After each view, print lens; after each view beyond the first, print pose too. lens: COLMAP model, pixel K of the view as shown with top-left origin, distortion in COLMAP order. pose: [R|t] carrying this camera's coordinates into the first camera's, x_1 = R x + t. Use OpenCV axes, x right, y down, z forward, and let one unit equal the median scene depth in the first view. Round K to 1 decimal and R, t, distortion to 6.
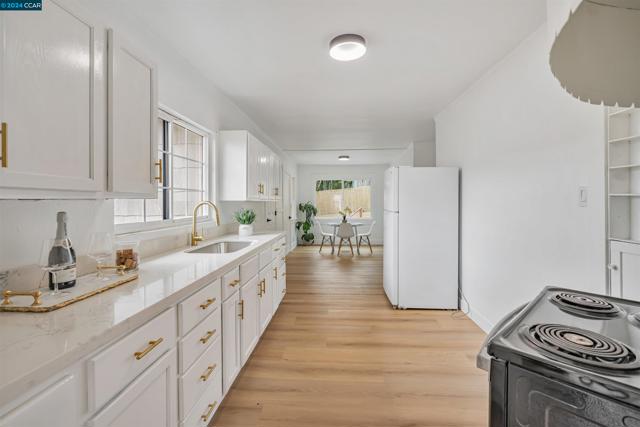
lens RADIAL K [[288.9, 0, 323.3], [0, 288.9, 212.7], [0, 0, 1]] dist [0.000809, 0.000066]
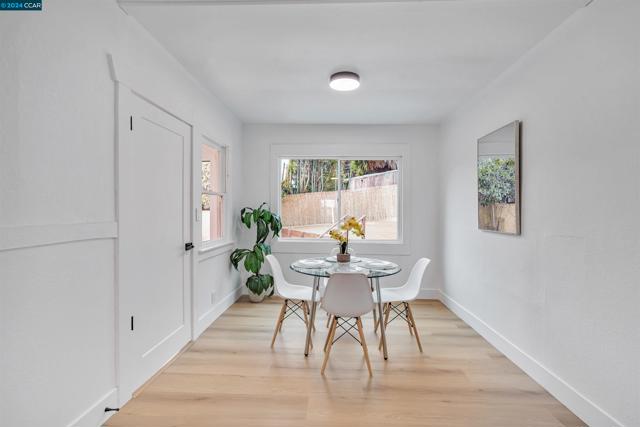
lens RADIAL K [[288.9, 0, 323.3], [0, 288.9, 212.7], [0, 0, 1]] dist [0.000809, 0.000066]
pose [[0.999580, 0.015110, 0.024720, 0.033377], [-0.014553, 0.999640, -0.022546, -0.015759], [-0.025052, 0.022177, 0.999440, 0.551206]]
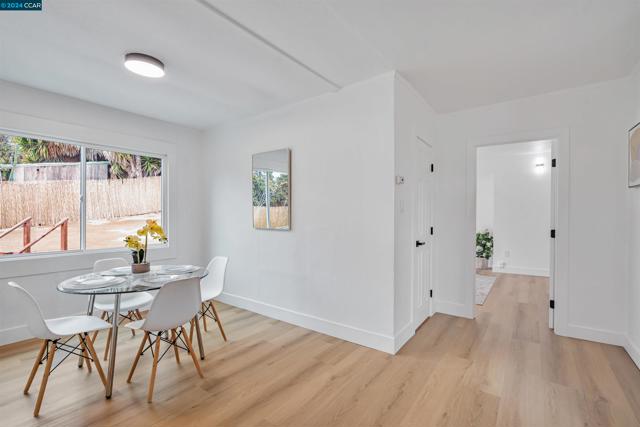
lens RADIAL K [[288.9, 0, 323.3], [0, 288.9, 212.7], [0, 0, 1]] dist [0.000809, 0.000066]
pose [[0.547655, 0.009869, 0.836646, -0.067278], [0.017490, 0.999577, -0.023240, -0.016653], [-0.836521, 0.027360, 0.547251, 0.571808]]
